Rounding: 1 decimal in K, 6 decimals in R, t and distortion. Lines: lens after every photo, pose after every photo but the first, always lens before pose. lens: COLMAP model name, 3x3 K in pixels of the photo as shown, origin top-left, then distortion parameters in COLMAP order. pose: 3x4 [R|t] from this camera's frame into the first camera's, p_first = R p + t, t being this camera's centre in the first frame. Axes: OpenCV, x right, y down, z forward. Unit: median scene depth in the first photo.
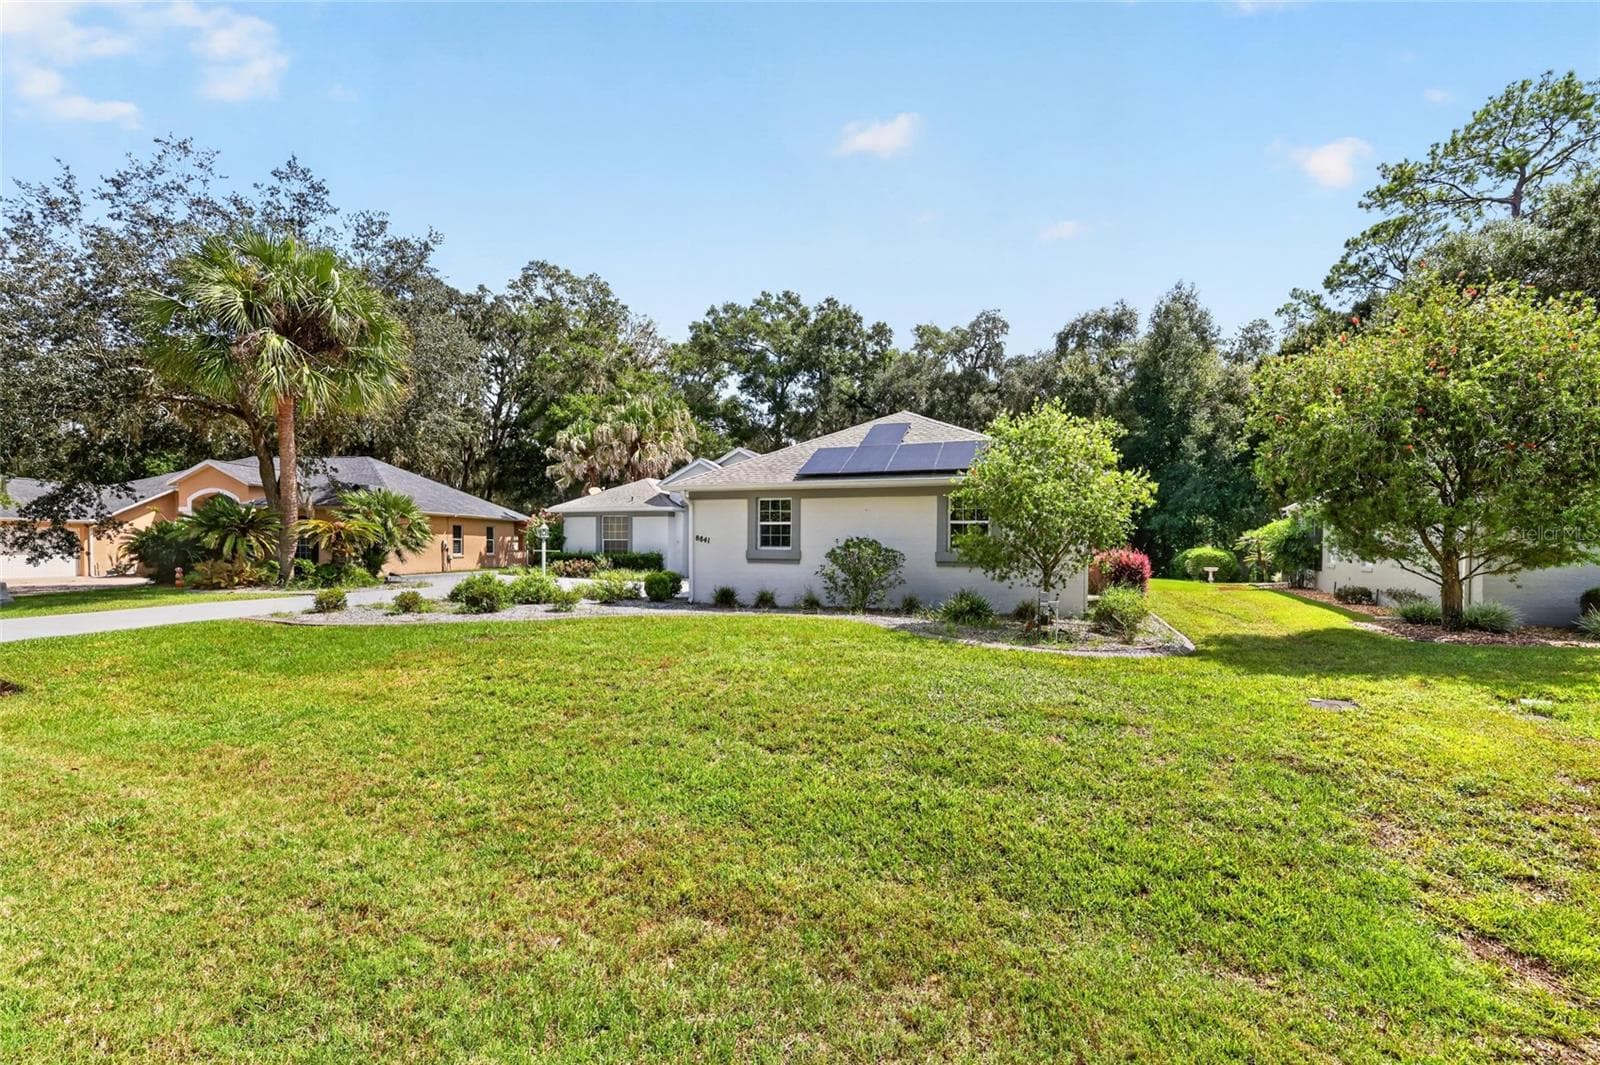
lens RADIAL K [[651.2, 0, 799.4], [0, 651.2, 556.8], [0, 0, 1]] dist [-0.001036, 0.000724]
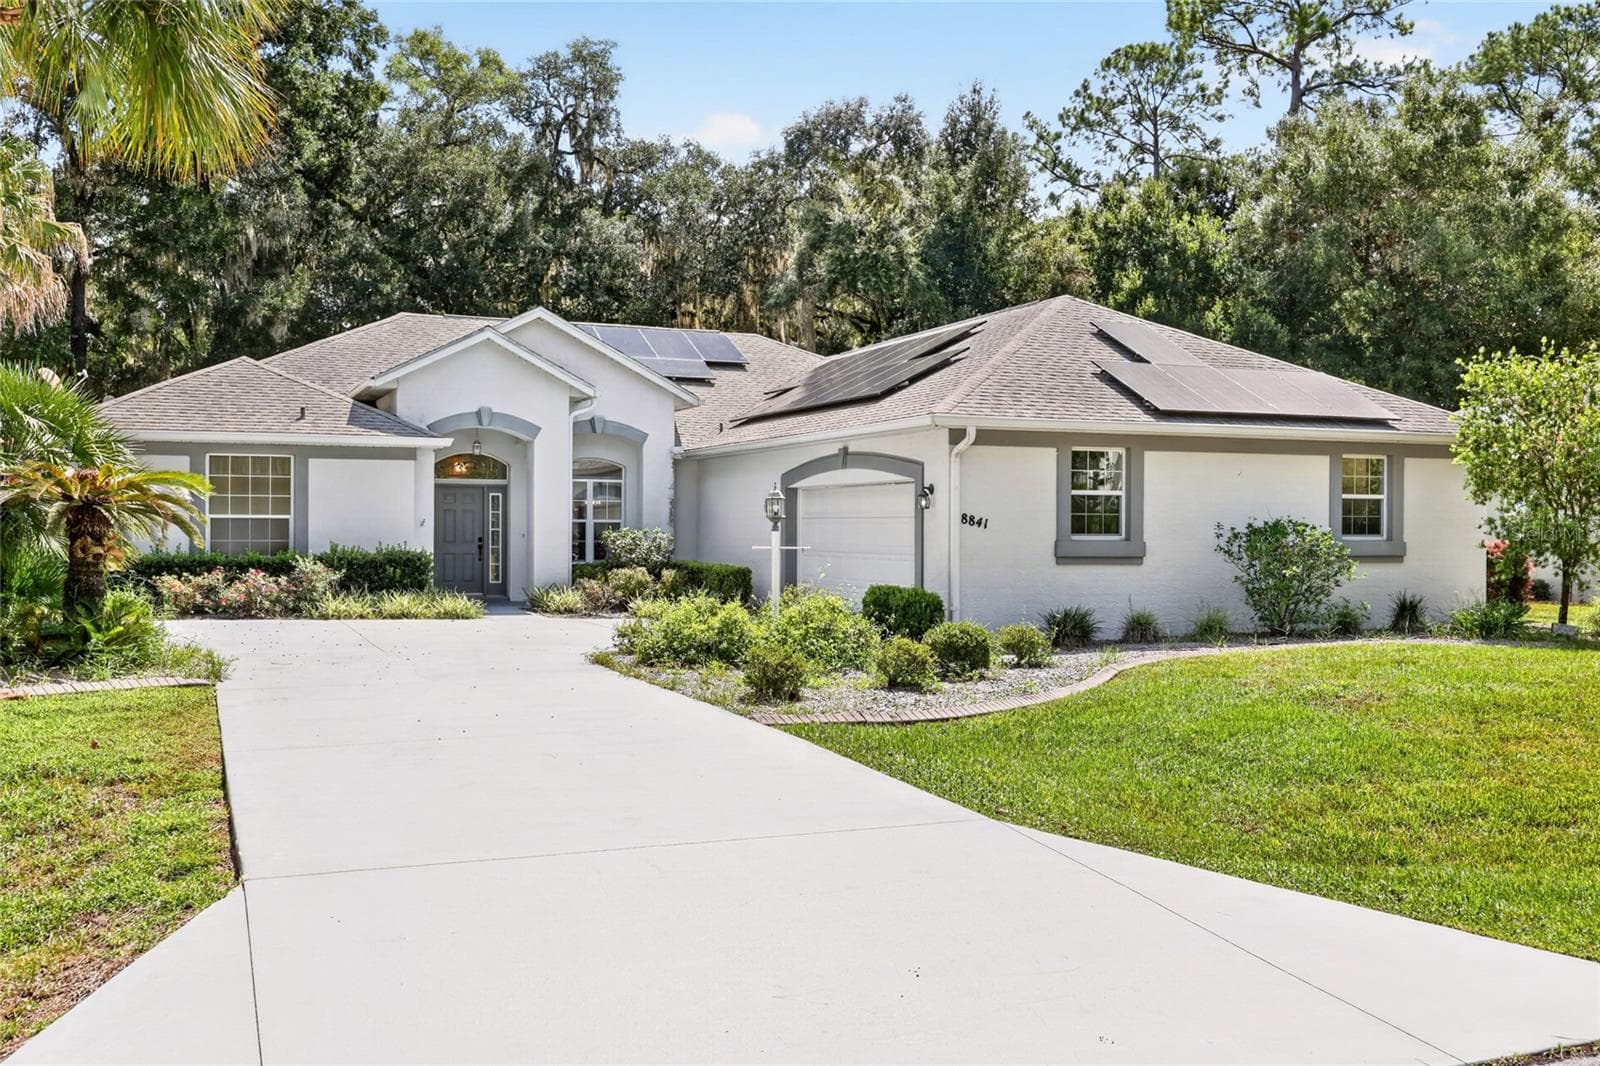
lens RADIAL K [[1510.2, 0, 804.3], [0, 1510.2, 528.5], [0, 0, 1]] dist [0.002795, 0.000000]
pose [[0.740916, -0.003274, 0.671590, -0.482667], [0.011659, 0.999900, -0.007989, -0.005985], [-0.671496, 0.013749, 0.740880, 0.091936]]
